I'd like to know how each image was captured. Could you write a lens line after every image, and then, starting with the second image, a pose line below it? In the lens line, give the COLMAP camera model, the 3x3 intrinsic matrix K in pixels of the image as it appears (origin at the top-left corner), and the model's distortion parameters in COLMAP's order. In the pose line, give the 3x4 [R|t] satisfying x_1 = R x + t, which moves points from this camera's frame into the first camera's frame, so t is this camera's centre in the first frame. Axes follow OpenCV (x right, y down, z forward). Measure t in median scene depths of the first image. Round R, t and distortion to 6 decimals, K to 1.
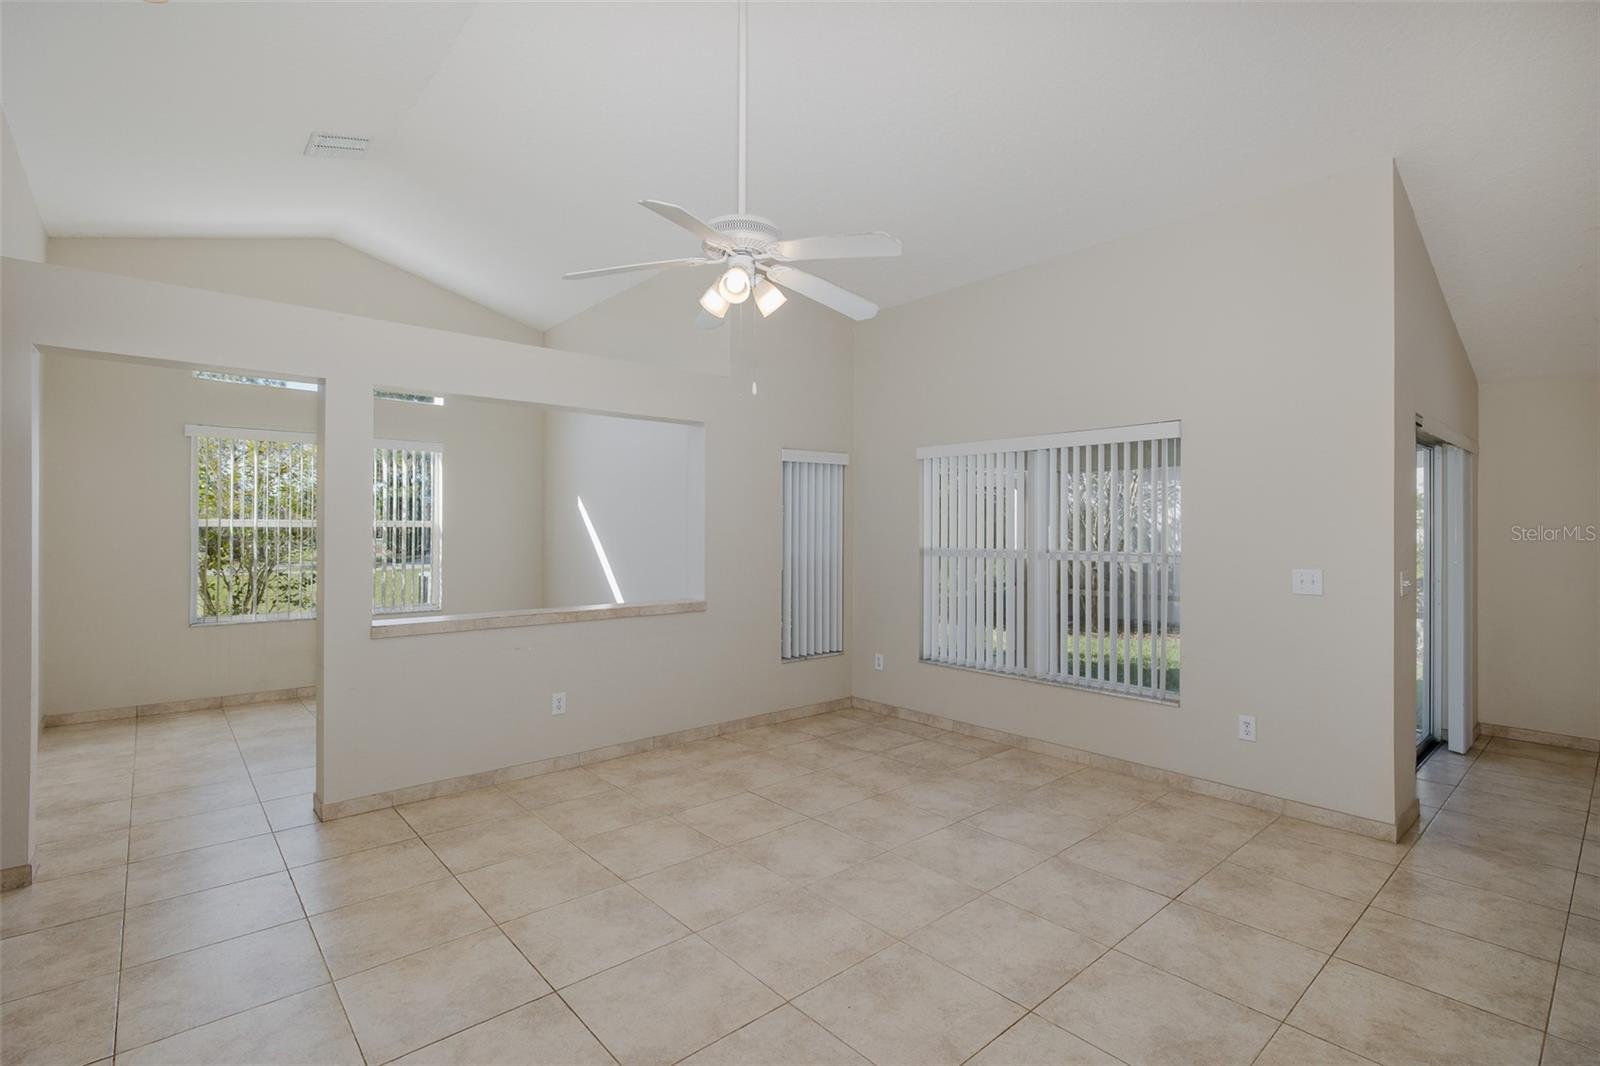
lens RADIAL K [[741.5, 0, 796.9], [0, 741.5, 517.5], [0, 0, 1]] dist [-0.007450, 0.001687]
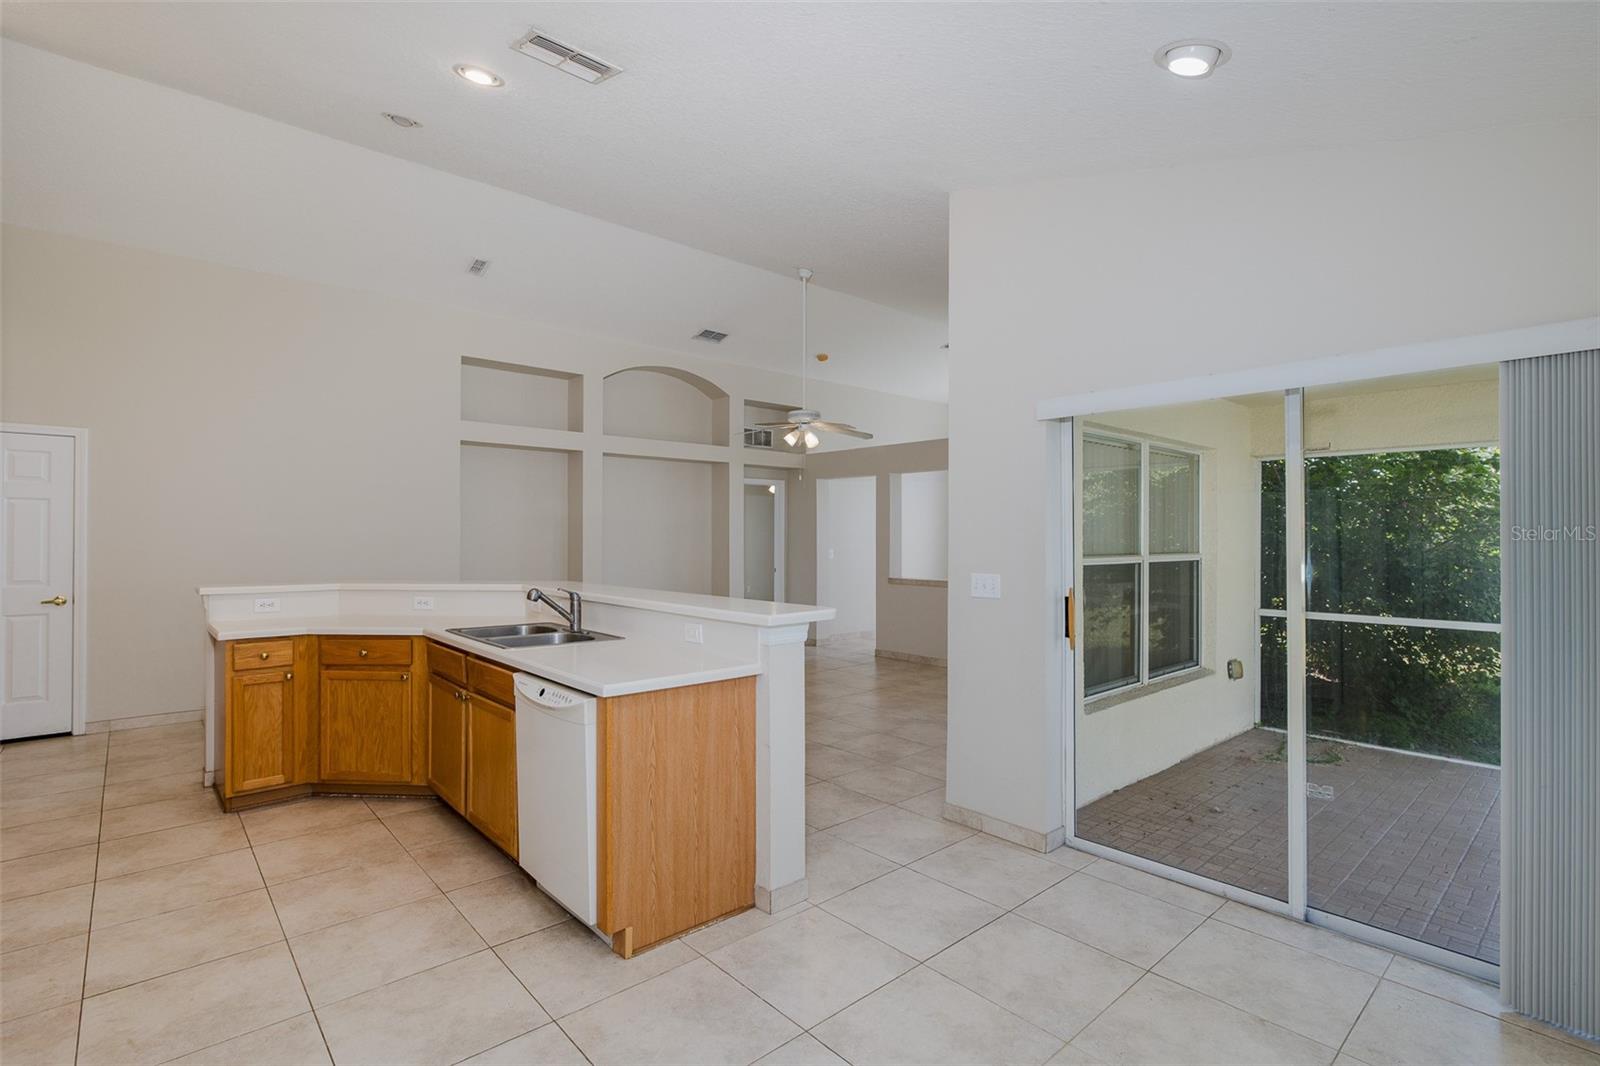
lens RADIAL K [[741.5, 0, 757.4], [0, 741.5, 531.6], [0, 0, 1]] dist [-0.007450, 0.001687]
pose [[-0.037030, -0.010721, -0.999257, 2.298855], [0.011052, 0.999877, -0.011137, 0.026047], [0.999253, -0.011456, -0.036907, 0.913339]]
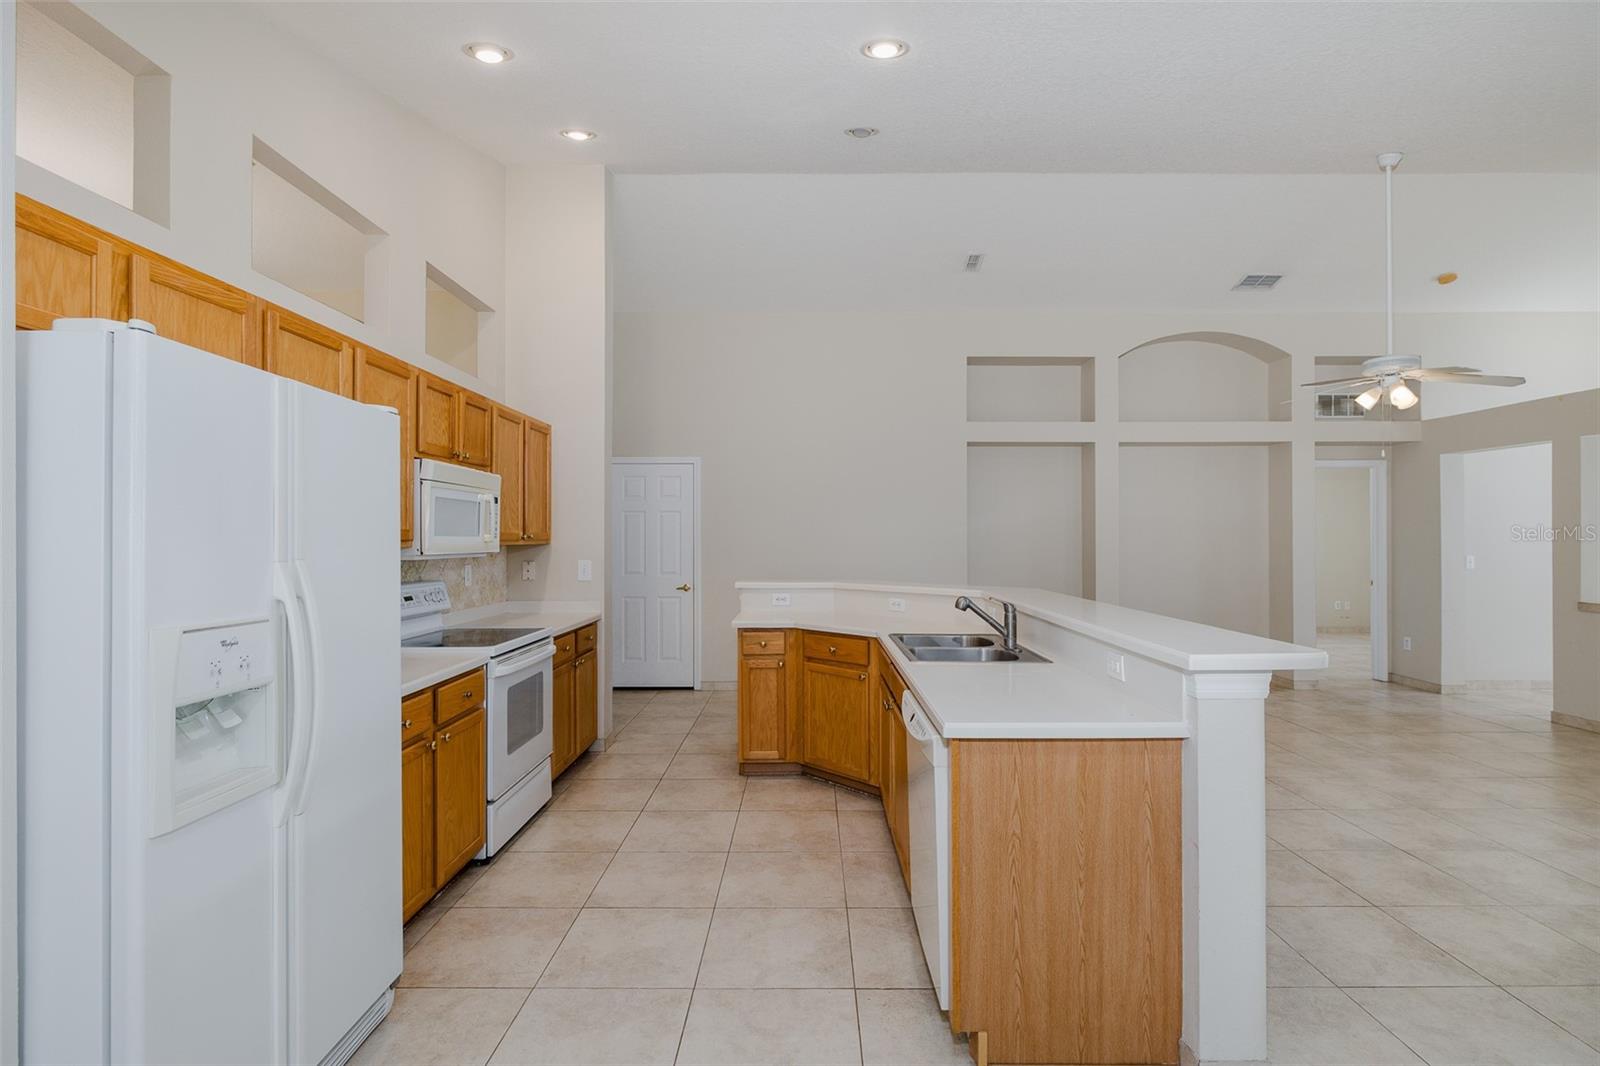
lens RADIAL K [[741.5, 0, 804.7], [0, 741.5, 536.3], [0, 0, 1]] dist [-0.007450, 0.001687]
pose [[-0.661273, -0.004941, -0.750129, 2.032483], [0.008719, 0.999860, -0.014272, 0.027180], [0.750094, -0.015978, -0.661138, 1.078393]]
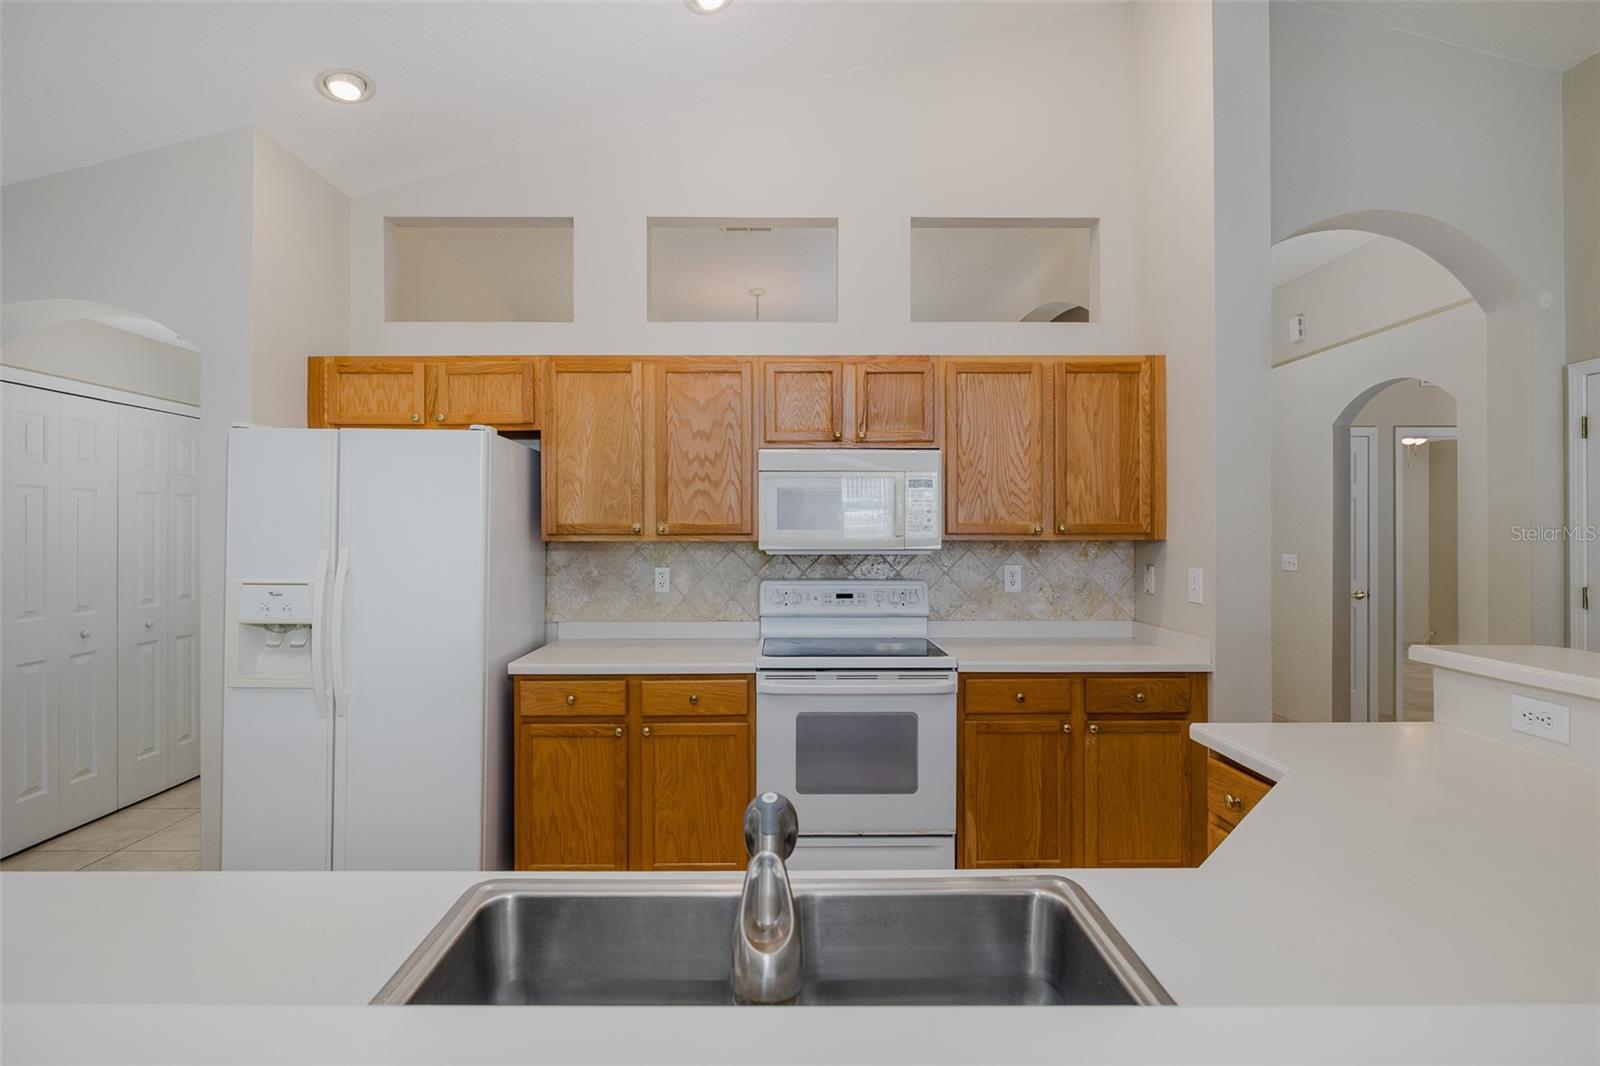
lens RADIAL K [[741.5, 0, 786.8], [0, 741.5, 524.2], [0, 0, 1]] dist [-0.007450, 0.001687]
pose [[-0.756638, 0.004419, 0.653819, 0.824438], [-0.010166, 0.999777, -0.018522, 0.017110], [-0.653755, -0.020661, -0.756424, 0.692501]]
